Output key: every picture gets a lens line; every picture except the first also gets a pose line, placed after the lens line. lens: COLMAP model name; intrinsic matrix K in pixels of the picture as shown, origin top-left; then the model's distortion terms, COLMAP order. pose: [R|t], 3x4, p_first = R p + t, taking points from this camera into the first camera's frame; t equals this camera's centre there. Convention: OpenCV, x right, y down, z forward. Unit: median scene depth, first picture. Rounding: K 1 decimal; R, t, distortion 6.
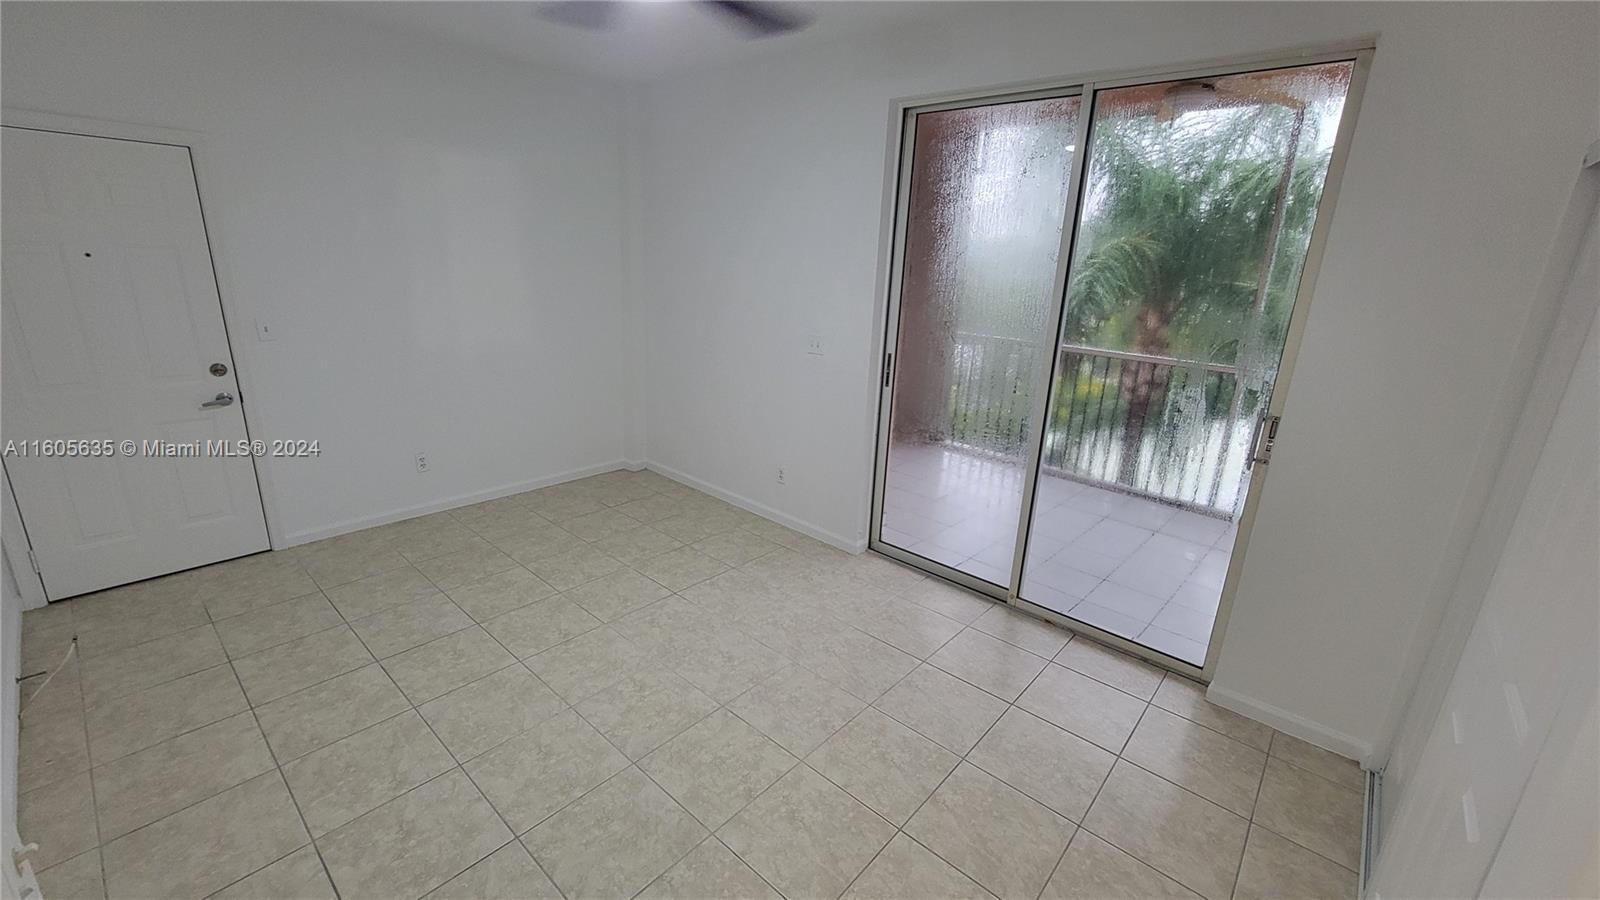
lens RADIAL K [[651.4, 0, 800.0], [0, 651.4, 450.0], [0, 0, 1]] dist [-0.000420, 0.000147]
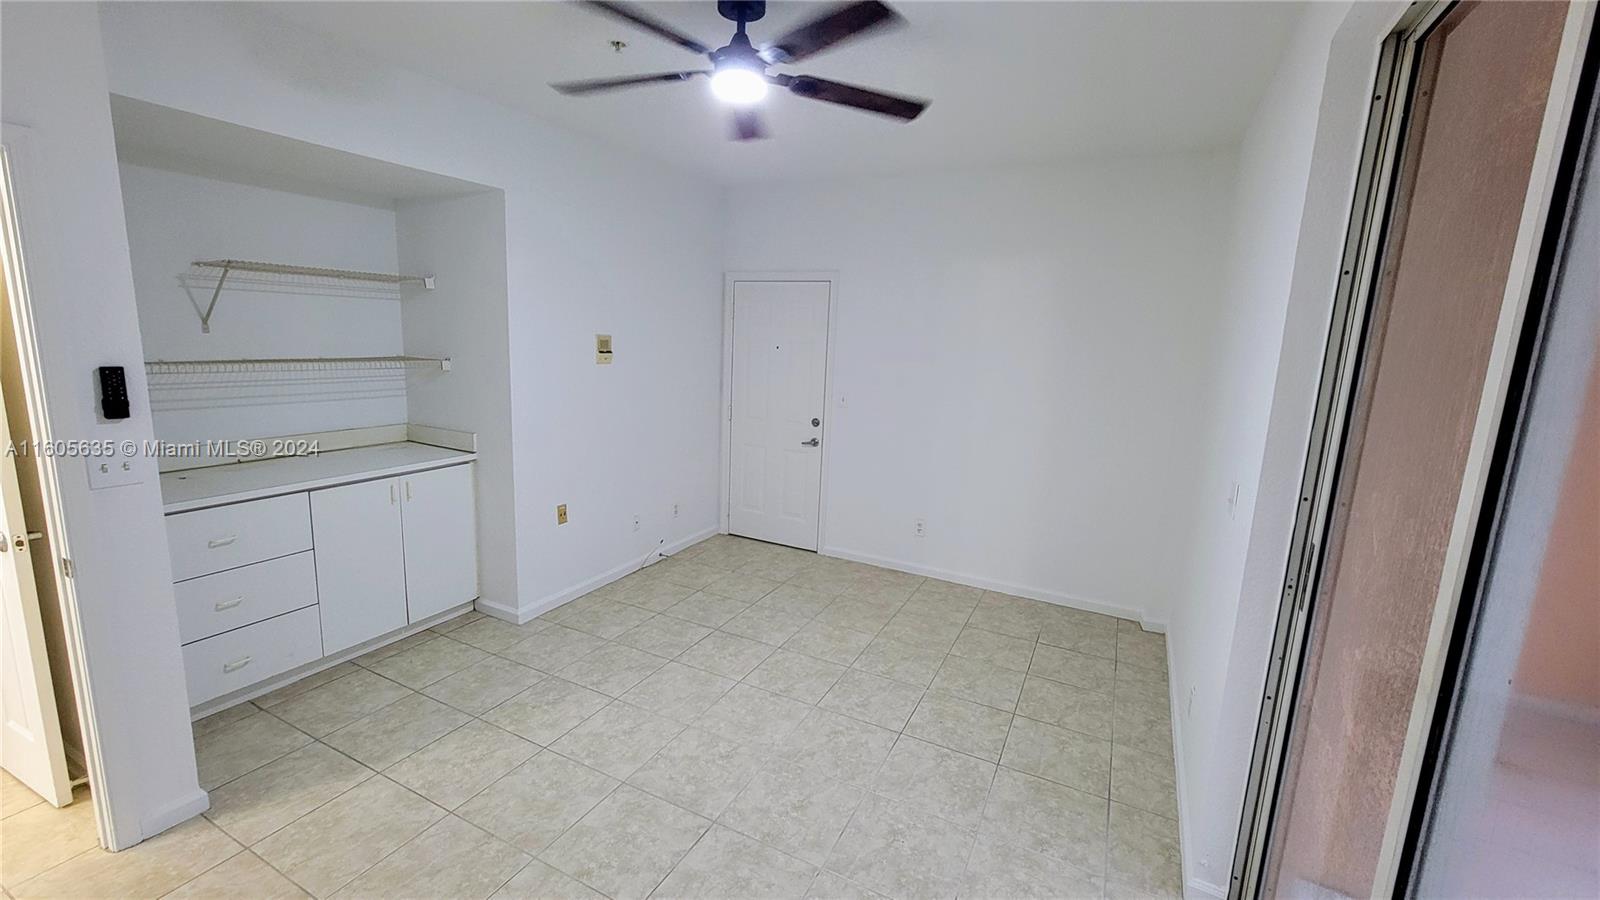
lens RADIAL K [[651.4, 0, 800.0], [0, 651.4, 450.0], [0, 0, 1]] dist [-0.000420, 0.000147]
pose [[0.253117, 0.140572, -0.957168, 0.524353], [-0.306659, 0.950024, 0.058429, -0.134765], [0.917547, 0.278735, 0.283575, 0.538876]]
